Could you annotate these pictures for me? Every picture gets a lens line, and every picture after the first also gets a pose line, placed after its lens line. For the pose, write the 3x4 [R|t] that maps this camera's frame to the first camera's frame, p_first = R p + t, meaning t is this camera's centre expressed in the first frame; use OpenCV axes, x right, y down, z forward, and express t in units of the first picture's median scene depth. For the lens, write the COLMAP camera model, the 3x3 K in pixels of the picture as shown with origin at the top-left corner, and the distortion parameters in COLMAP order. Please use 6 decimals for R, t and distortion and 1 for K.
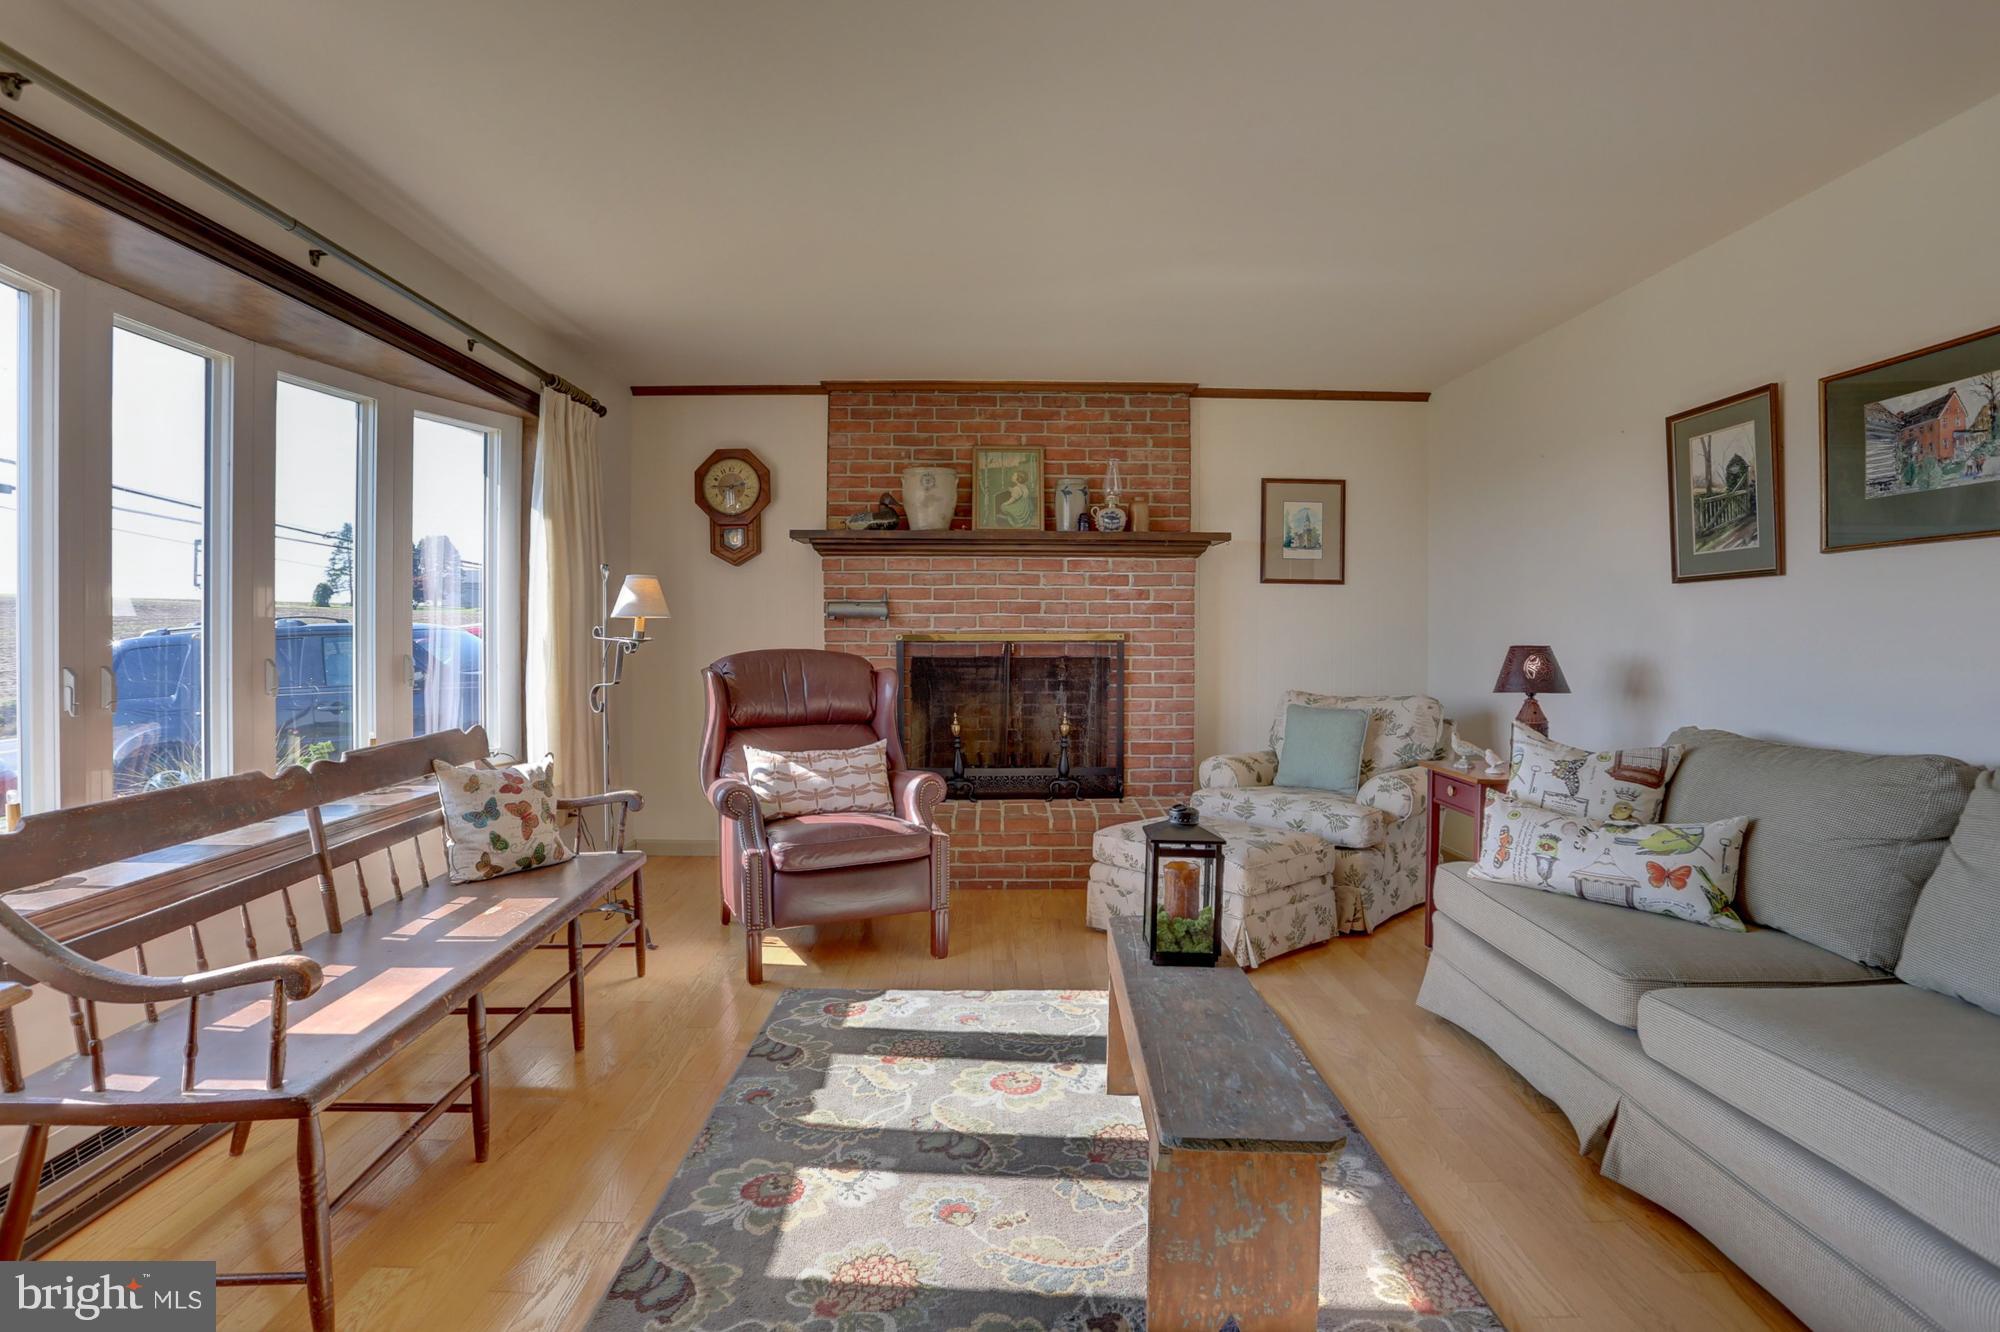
lens RADIAL K [[989.1, 0, 994.6], [0, 989.1, 637.9], [0, 0, 1]] dist [-0.086482, 0.040615]
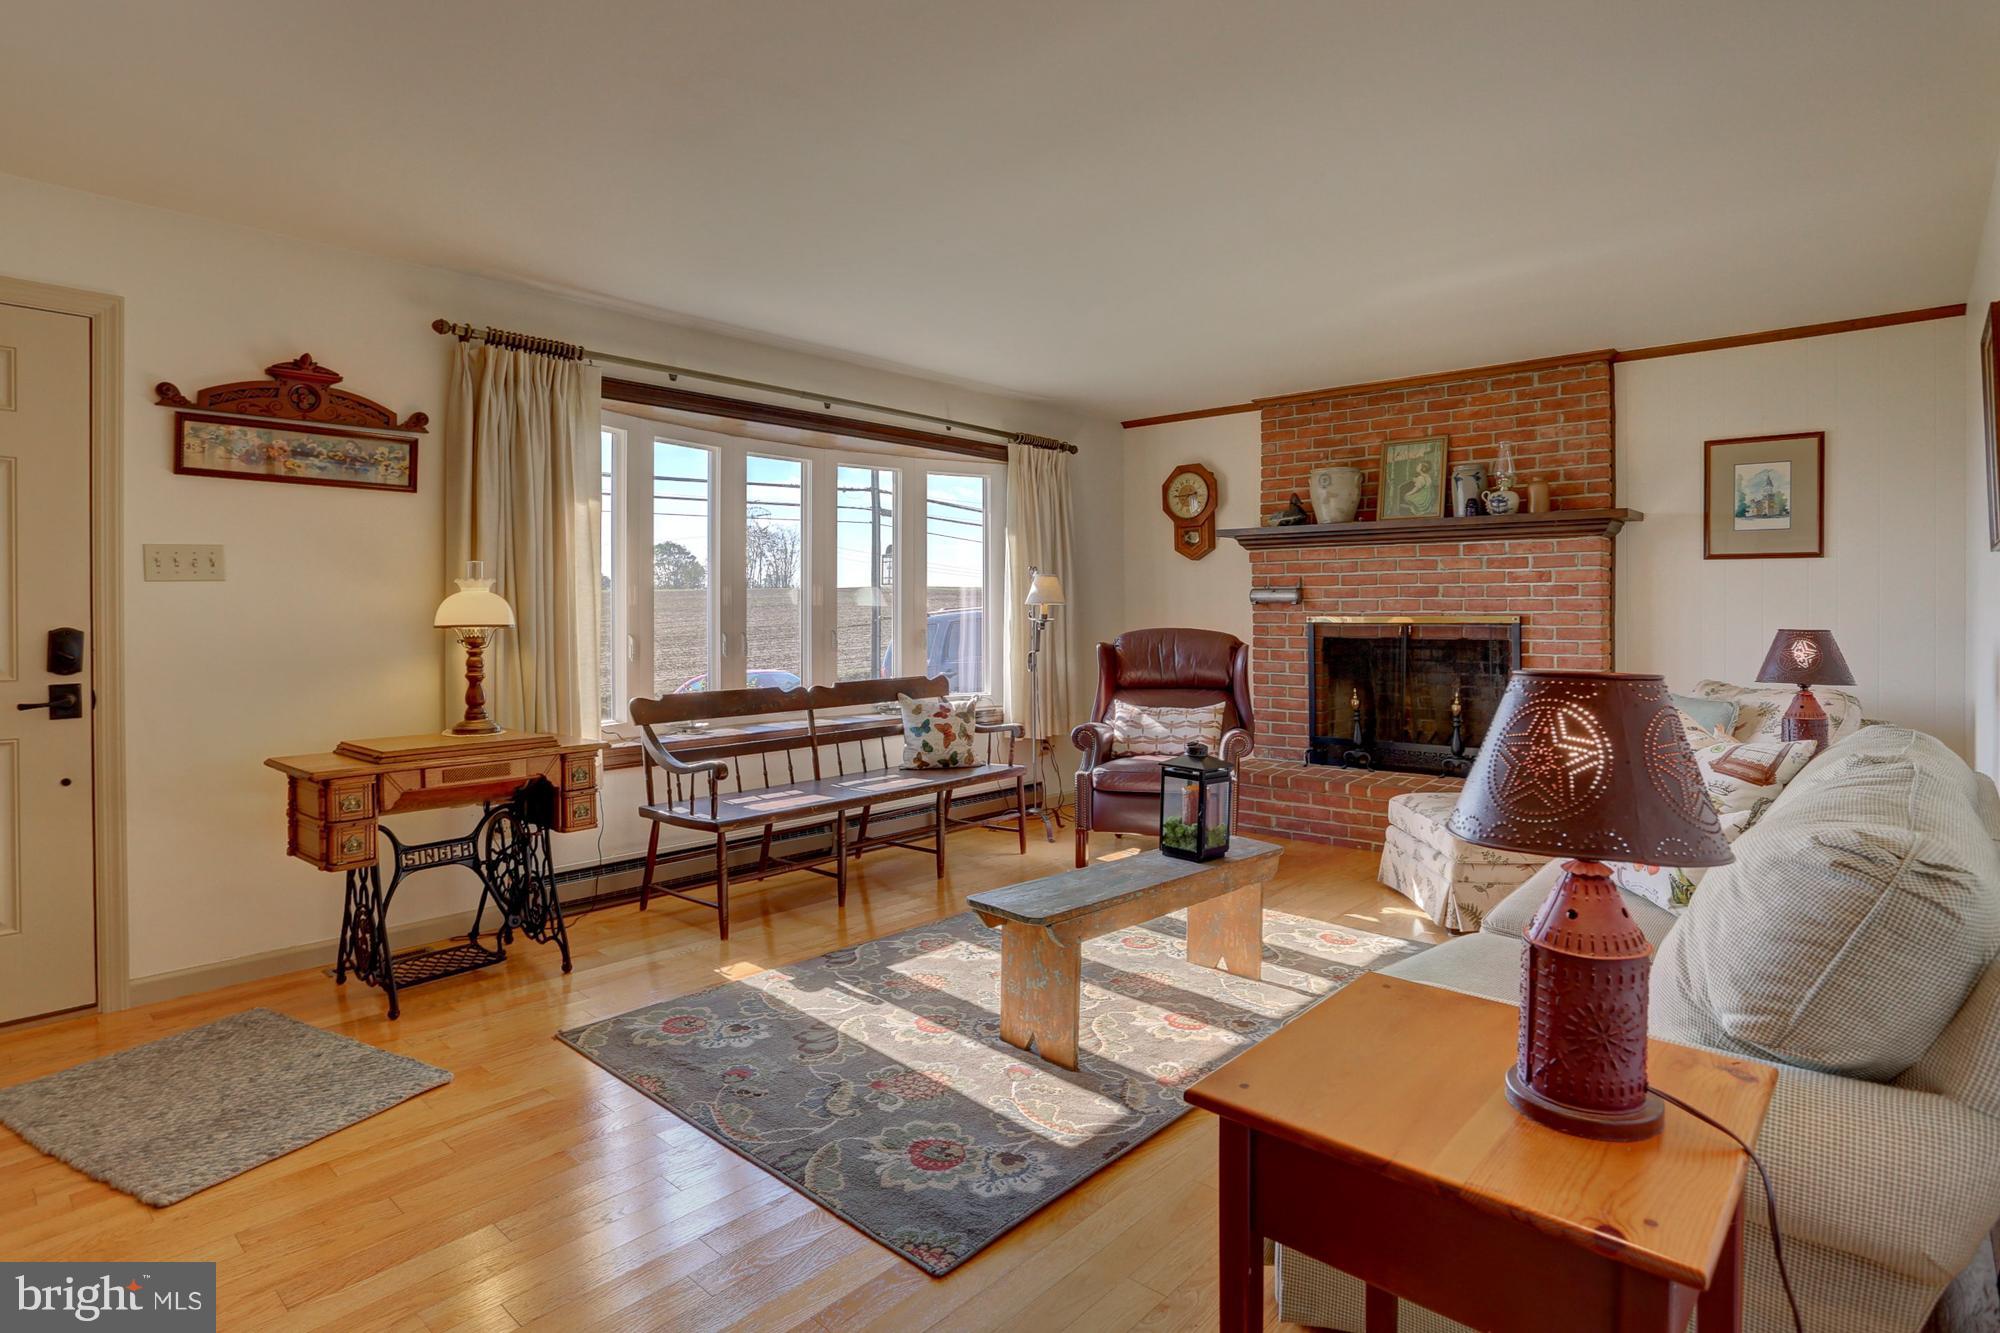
lens RADIAL K [[1028.8, 0, 999.1], [0, 1028.8, 624.9], [0, 0, 1]] dist [-0.089802, 0.052543]
pose [[0.737229, 0.005337, -0.675622, 0.432811], [-0.003448, 0.999985, 0.004137, 0.001932], [0.675634, -0.000721, 0.737237, -0.100203]]
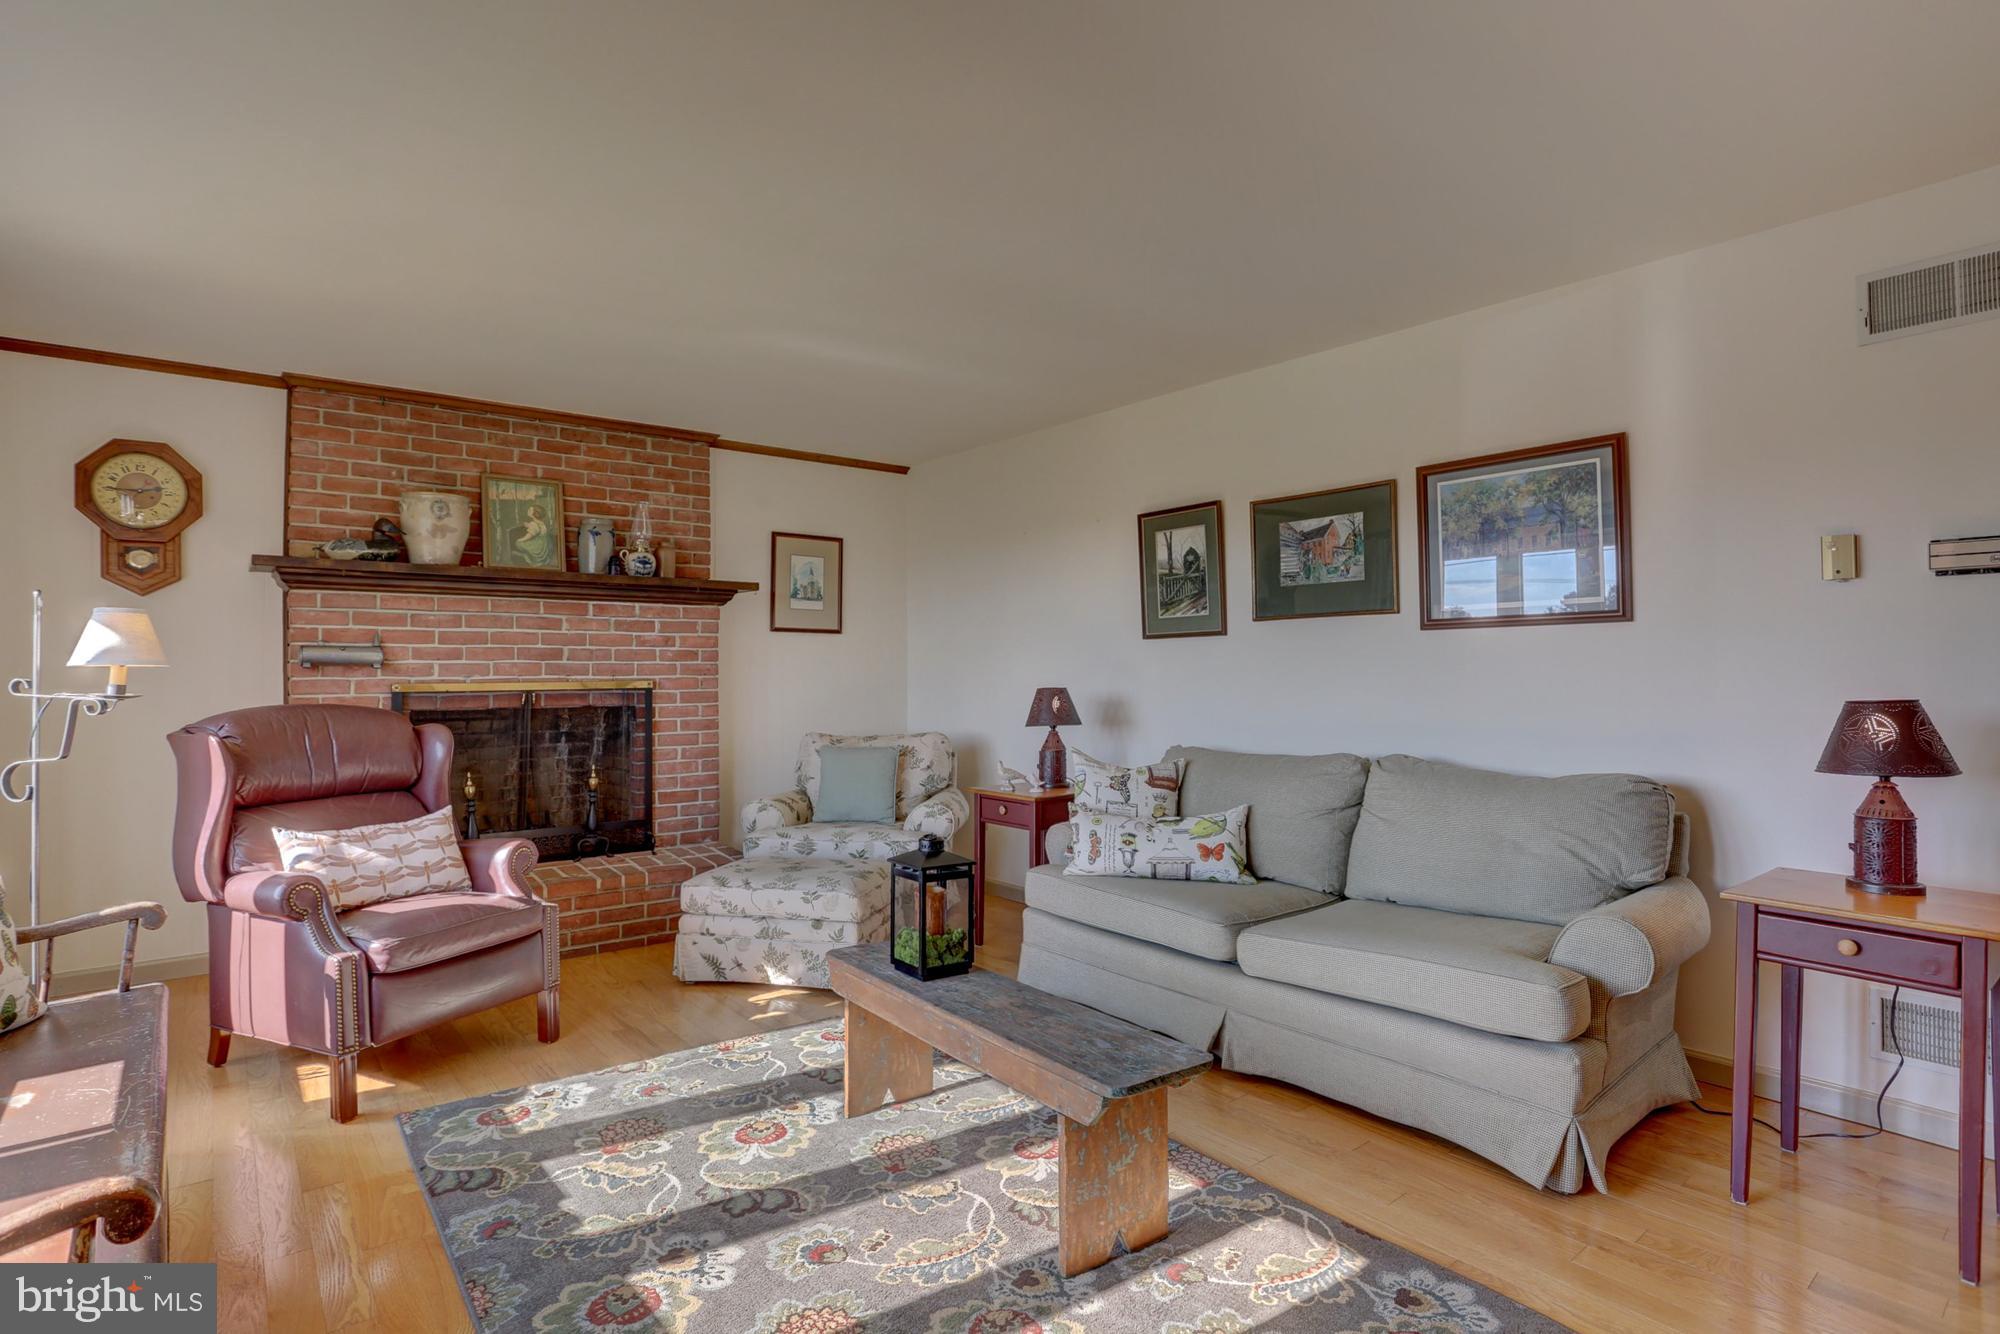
lens RADIAL K [[996.9, 0, 975.5], [0, 996.9, 656.8], [0, 0, 1]] dist [-0.084893, 0.041234]
pose [[0.792231, 0.003989, 0.610208, -0.213554], [0.011512, 0.999703, -0.021481, -0.003610], [-0.610112, 0.024043, 0.791950, 0.030589]]
